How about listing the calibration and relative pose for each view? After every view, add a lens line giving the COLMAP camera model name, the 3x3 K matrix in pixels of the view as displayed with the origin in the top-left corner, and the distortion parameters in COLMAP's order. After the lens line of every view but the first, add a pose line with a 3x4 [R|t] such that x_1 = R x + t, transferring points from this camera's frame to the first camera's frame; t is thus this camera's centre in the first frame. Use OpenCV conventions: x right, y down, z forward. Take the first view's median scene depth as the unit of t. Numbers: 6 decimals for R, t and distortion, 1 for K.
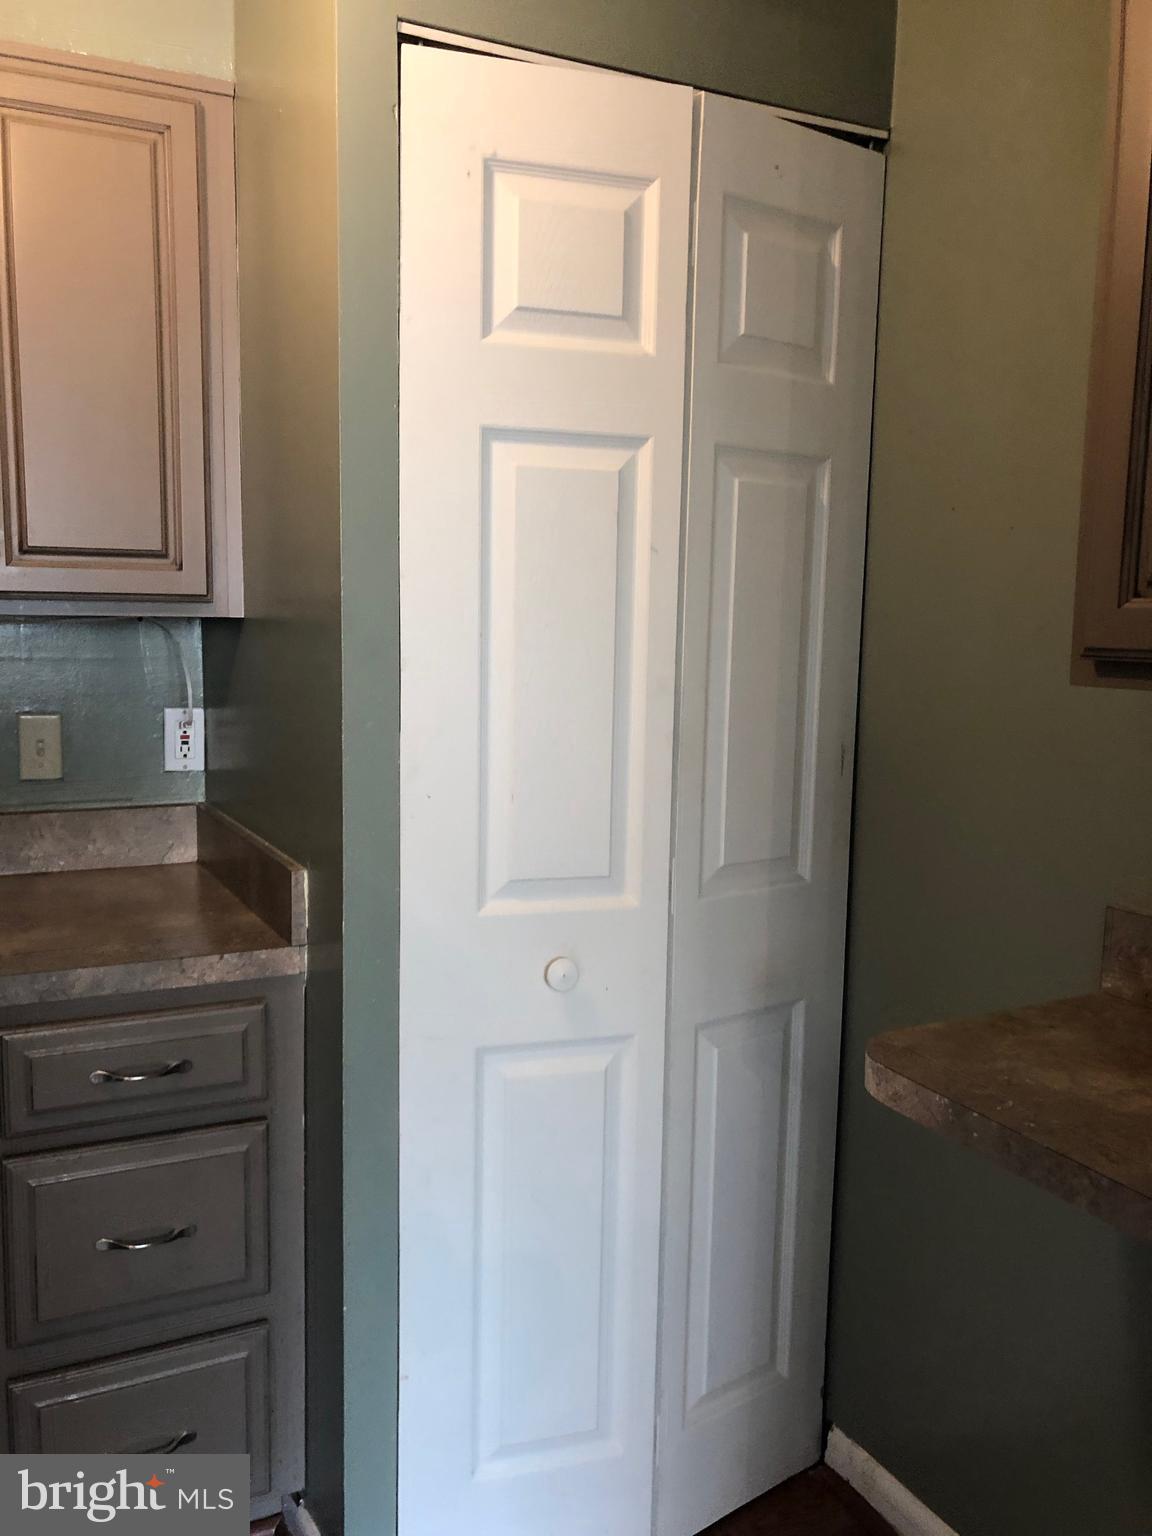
lens RADIAL K [[1261.1, 0, 576.7], [0, 1261.1, 756.7], [0, 0, 1]] dist [0.014681, -0.008394]
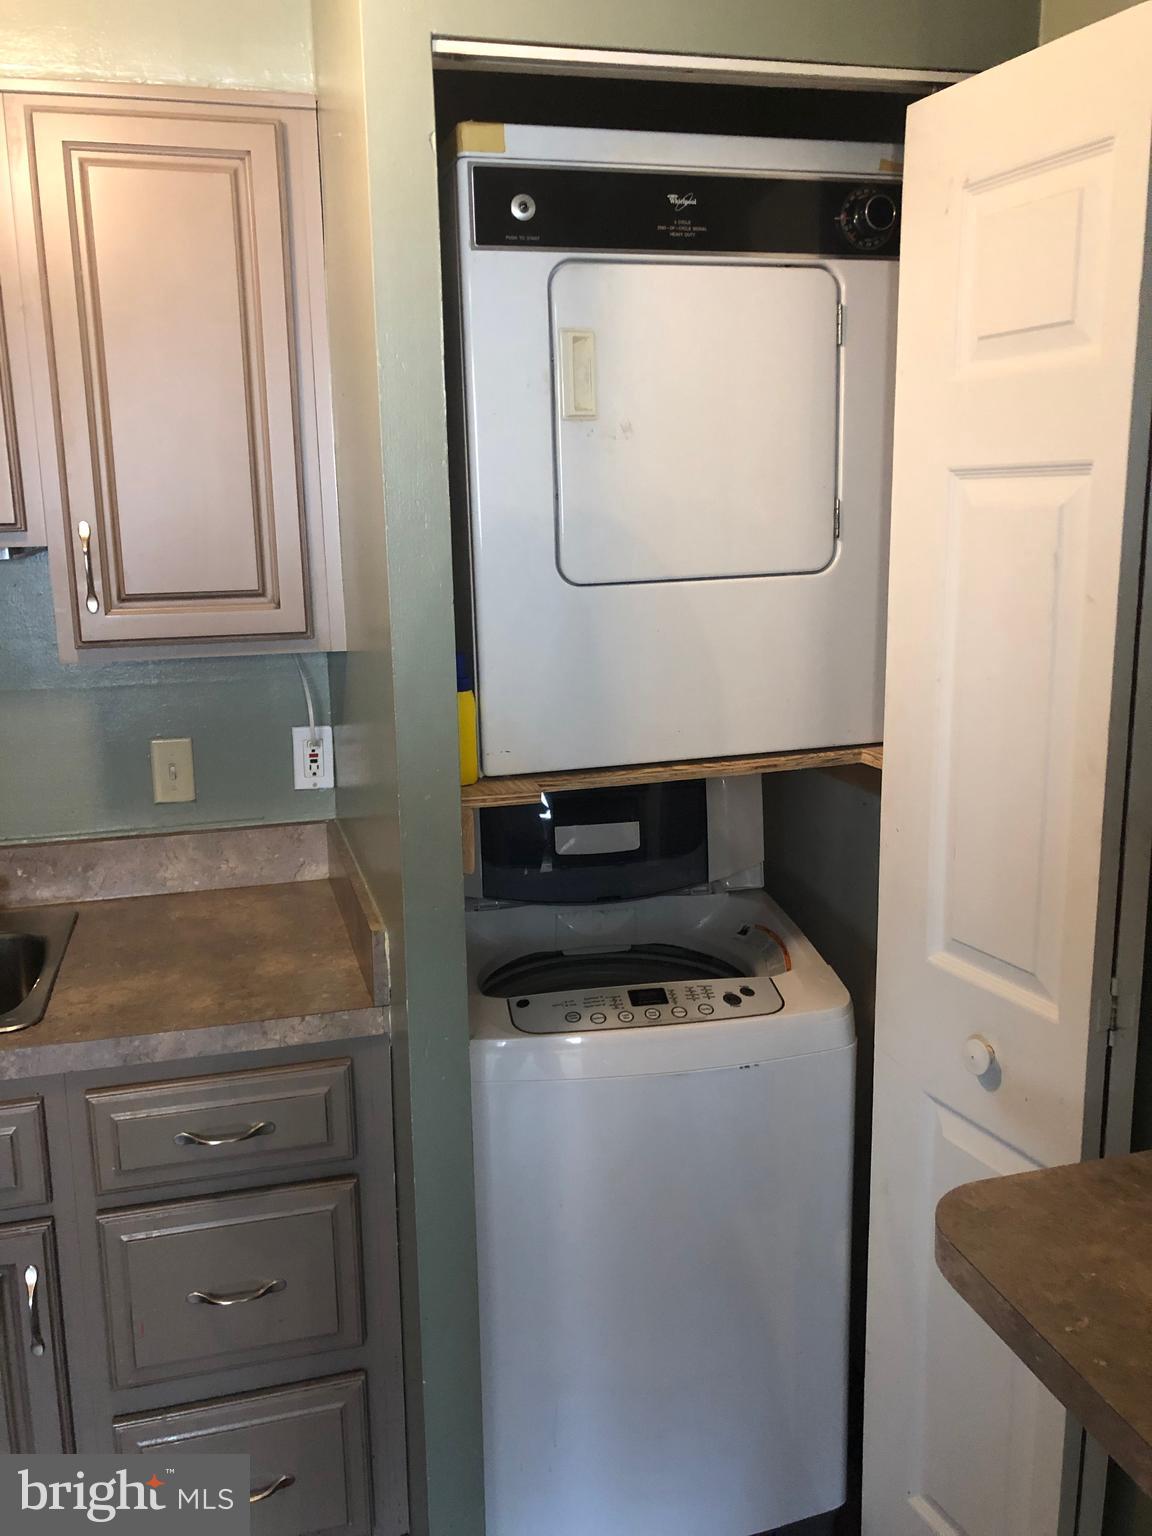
lens RADIAL K [[1259.6, 0, 578.1], [0, 1259.6, 739.3], [0, 0, 1]] dist [0.011784, 0.005837]
pose [[0.980899, 0.001834, -0.194507, 0.109365], [0.009646, 0.998267, 0.058056, -0.103788], [0.194277, -0.058823, 0.979181, 0.081461]]
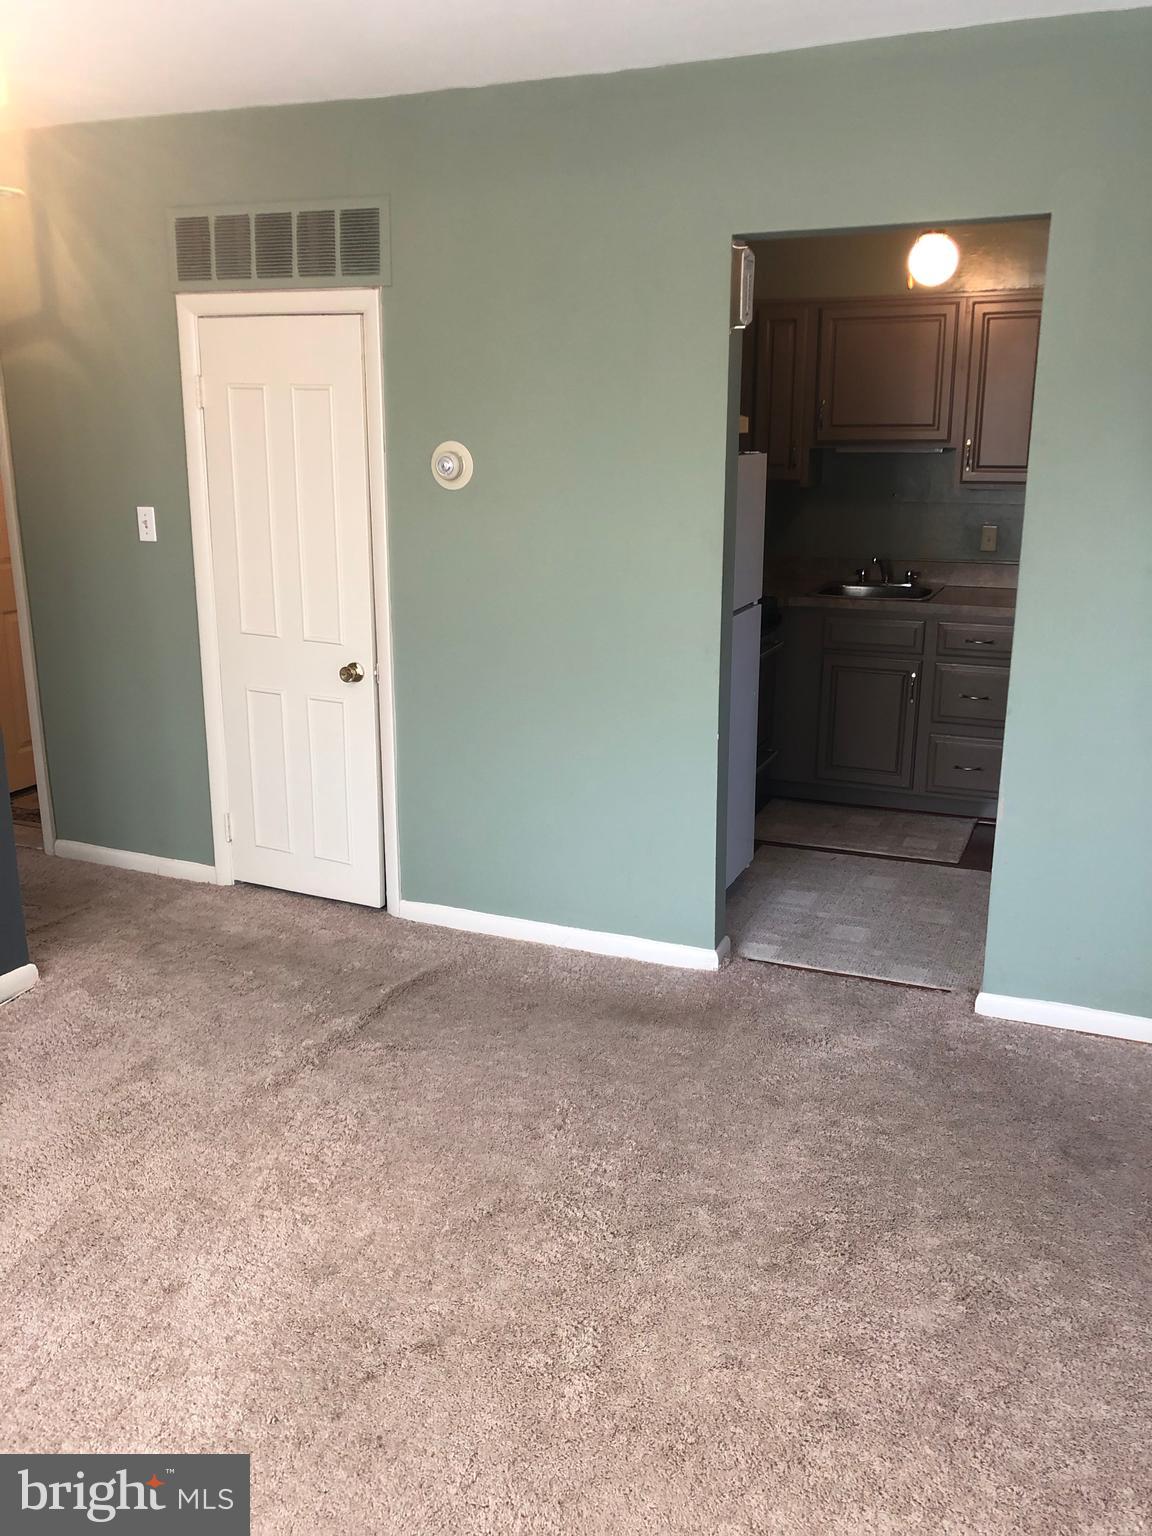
lens RADIAL K [[1261.1, 0, 576.7], [0, 1261.1, 756.7], [0, 0, 1]] dist [0.014681, -0.008394]
pose [[0.637431, 0.182647, -0.748546, 1.229601], [-0.083822, 0.982170, 0.168272, 0.076009], [0.765934, -0.044518, 0.641376, -1.545165]]
